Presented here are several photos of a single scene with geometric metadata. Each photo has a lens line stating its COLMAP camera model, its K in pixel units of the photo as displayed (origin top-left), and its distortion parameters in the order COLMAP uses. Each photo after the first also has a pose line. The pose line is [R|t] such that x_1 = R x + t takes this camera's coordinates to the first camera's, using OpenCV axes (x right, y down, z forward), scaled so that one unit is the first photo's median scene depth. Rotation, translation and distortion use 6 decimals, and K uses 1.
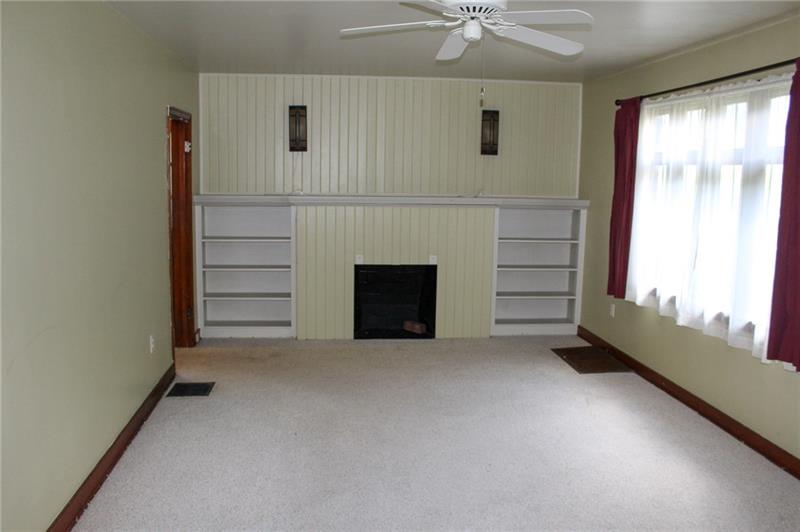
lens RADIAL K [[708.7, 0, 400.0], [0, 708.7, 266.0], [0, 0, 1]] dist [-0.167484, 0.167864]
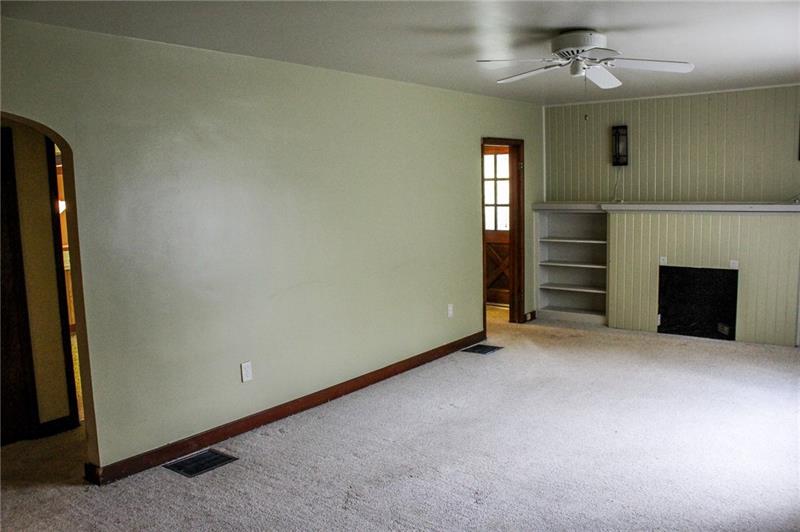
lens RADIAL K [[665.2, 0, 400.0], [0, 665.2, 266.0], [0, 0, 1]] dist [-0.157937, 0.139920]
pose [[0.720475, 0.047079, -0.691881, 0.348373], [-0.055645, 0.998401, 0.009991, 0.011337], [0.691245, 0.031301, 0.721942, -0.020220]]
